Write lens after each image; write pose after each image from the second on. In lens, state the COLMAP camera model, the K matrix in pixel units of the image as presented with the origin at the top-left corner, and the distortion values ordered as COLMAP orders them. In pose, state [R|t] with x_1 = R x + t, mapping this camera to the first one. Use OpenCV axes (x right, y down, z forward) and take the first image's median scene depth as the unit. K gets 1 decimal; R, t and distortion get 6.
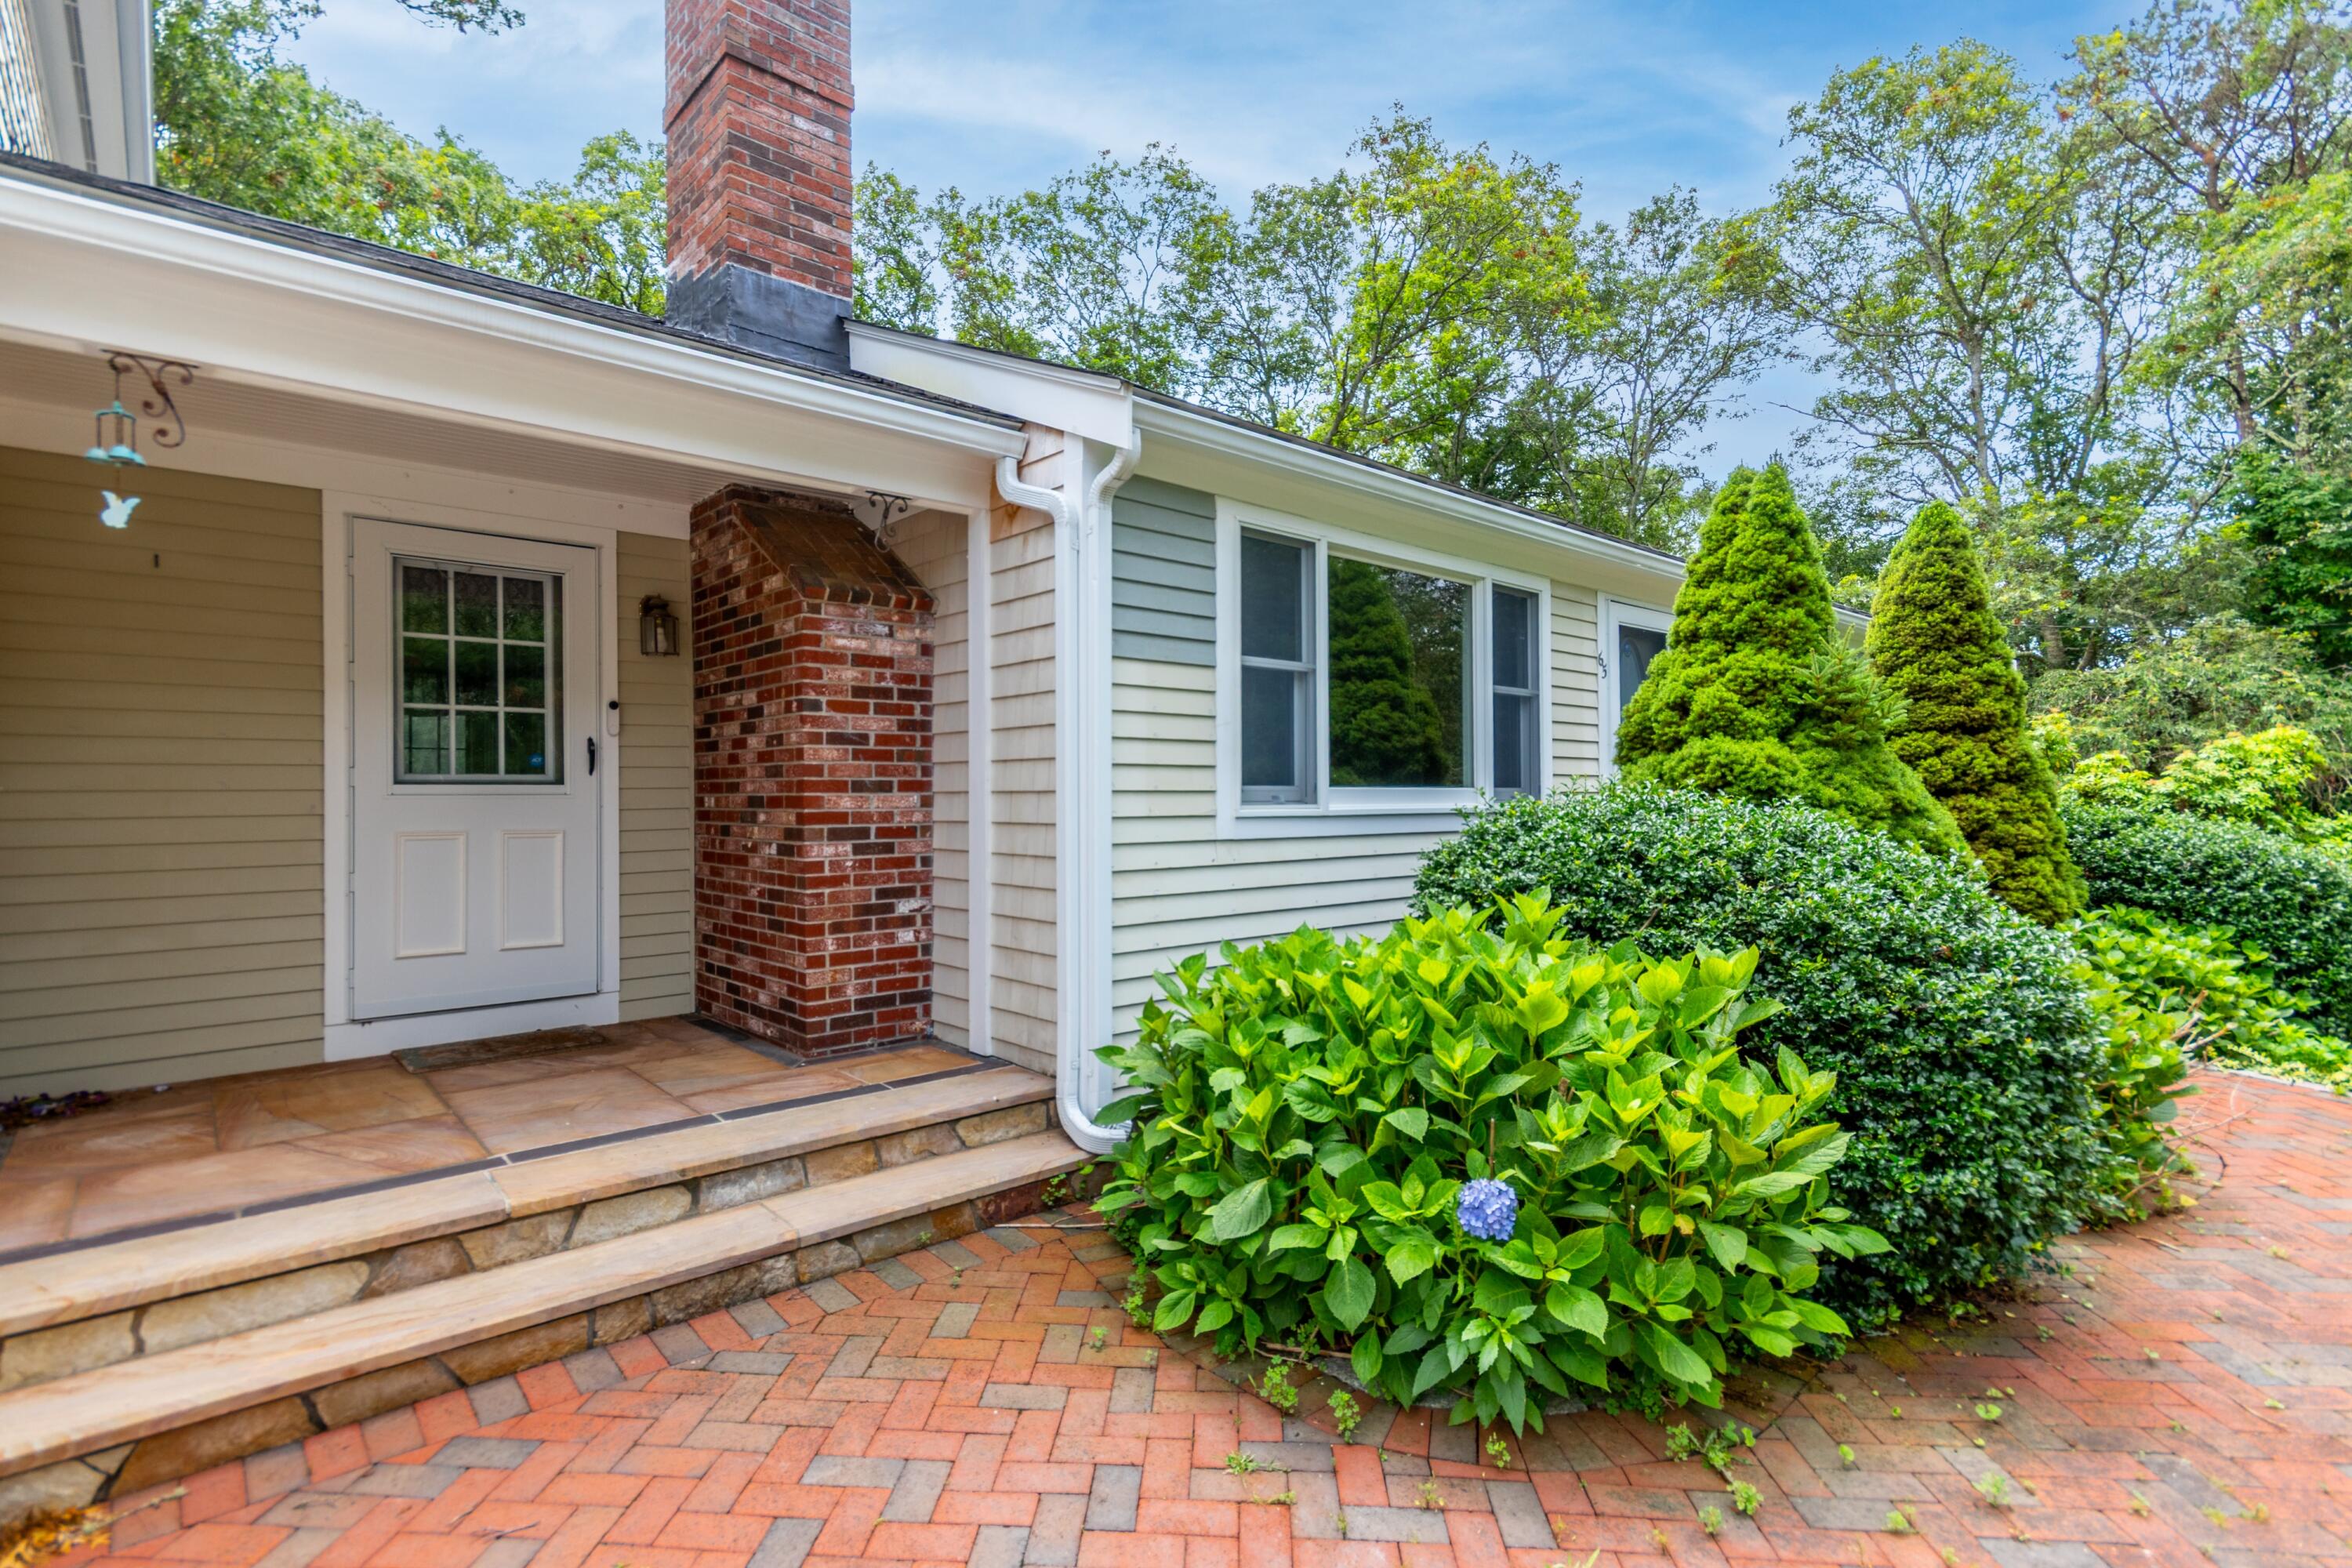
lens RADIAL K [[1103.5, 0, 1176.6], [0, 1103.5, 785.2], [0, 0, 1]] dist [-0.002469, -0.000289]
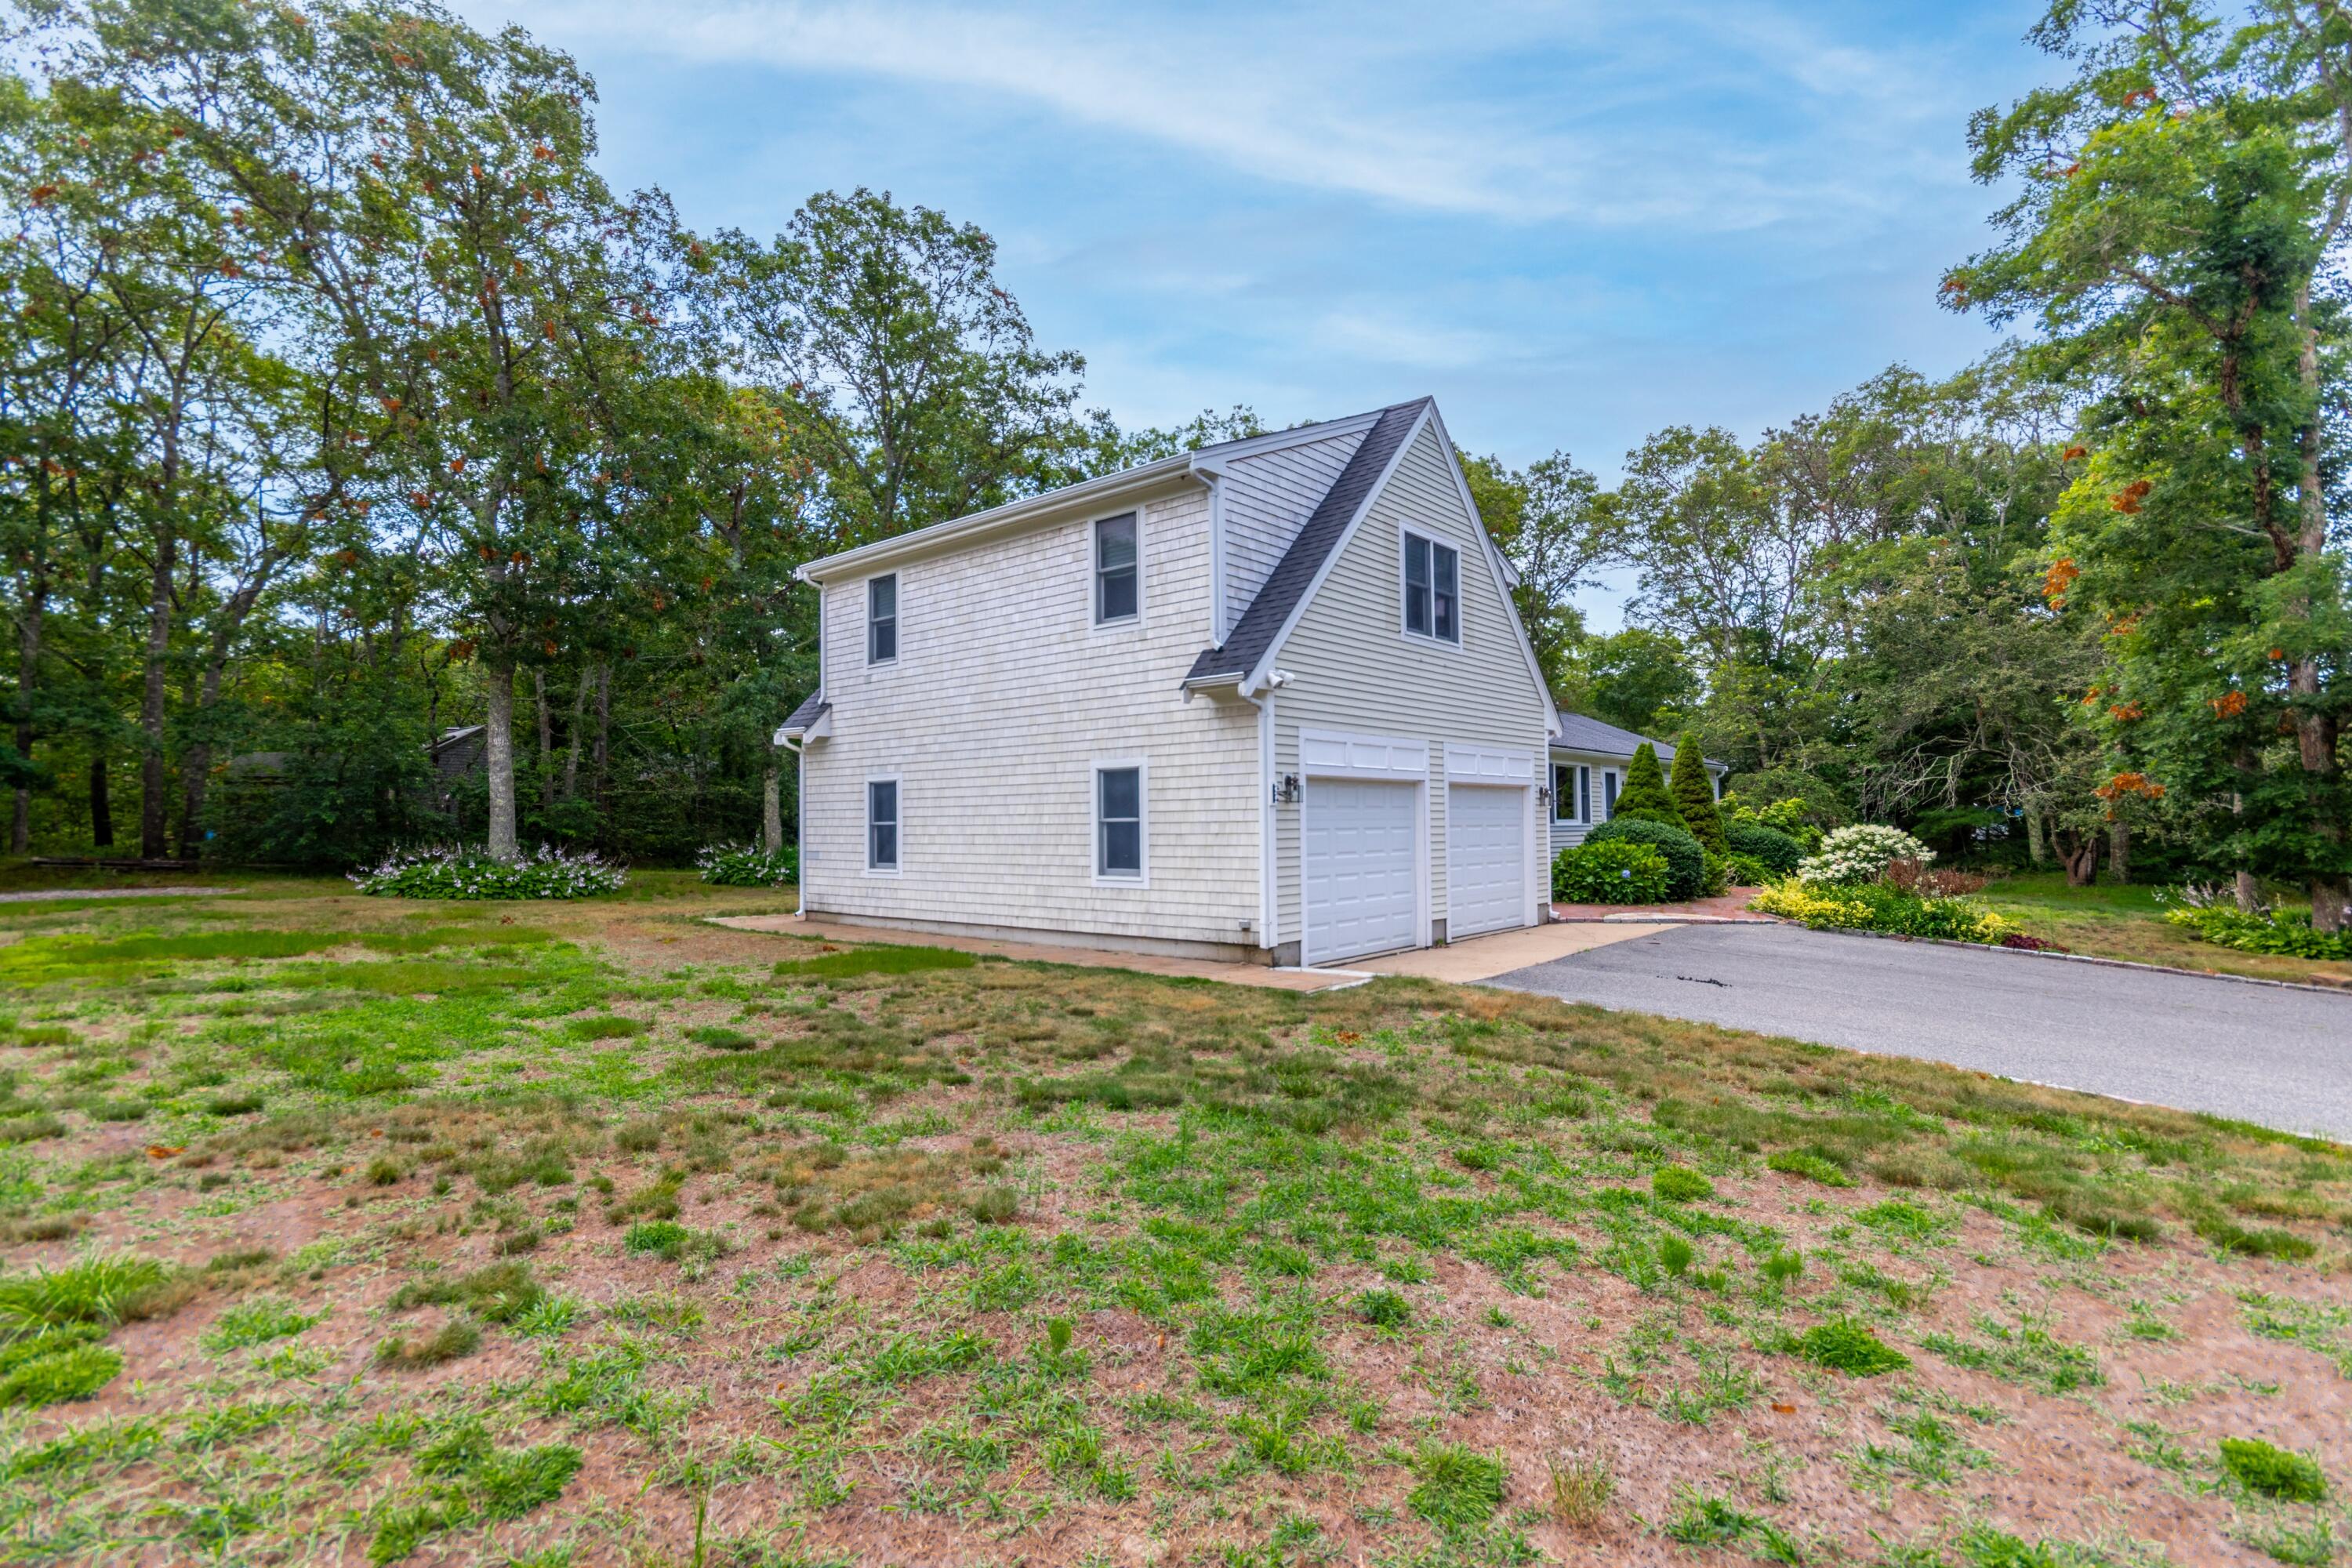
lens RADIAL K [[1103.5, 0, 1177.8], [0, 1103.5, 789.8], [0, 0, 1]] dist [-0.002469, -0.000289]
pose [[0.990305, -0.003158, 0.138874, -2.019684], [0.006910, 0.999624, -0.026545, -0.009840], [-0.138738, 0.027247, 0.989954, -3.223474]]
